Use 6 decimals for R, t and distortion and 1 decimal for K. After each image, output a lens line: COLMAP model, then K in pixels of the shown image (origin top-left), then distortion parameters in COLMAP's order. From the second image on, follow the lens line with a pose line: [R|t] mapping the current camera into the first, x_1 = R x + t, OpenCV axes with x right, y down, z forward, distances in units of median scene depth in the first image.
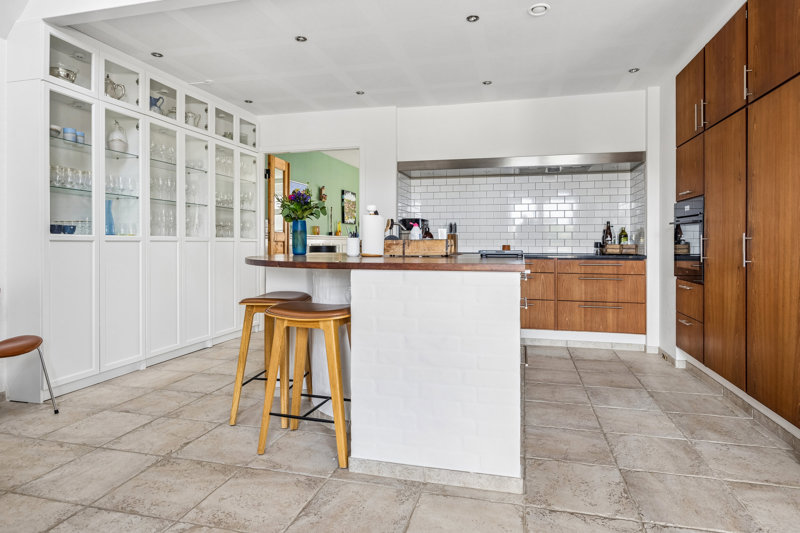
lens RADIAL K [[457.5, 0, 404.6], [0, 457.5, 244.3], [0, 0, 1]] dist [-0.001023, -0.003337]
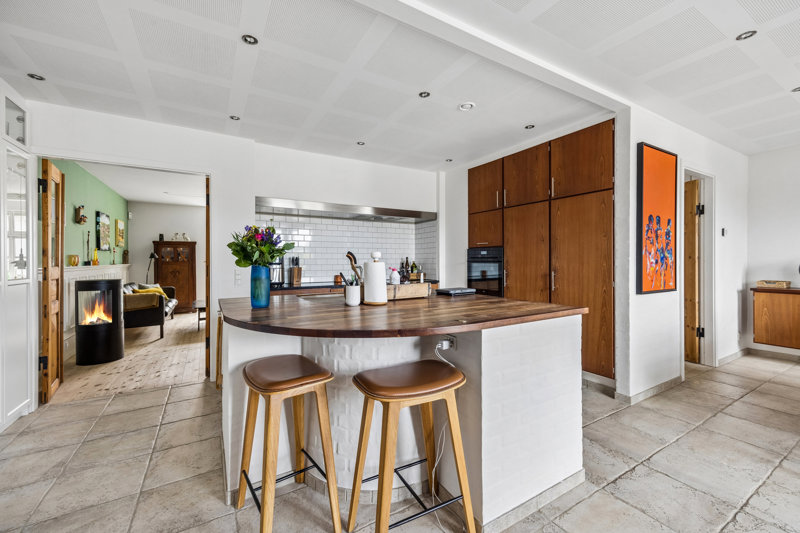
lens RADIAL K [[328.4, 0, 406.6], [0, 328.4, 262.5], [0, 0, 1]] dist [0.008300, -0.000394]
pose [[0.699506, -0.008705, 0.714574, -0.358851], [0.007747, 0.999959, 0.004598, -0.043958], [-0.714585, 0.002319, 0.699545, 0.315373]]
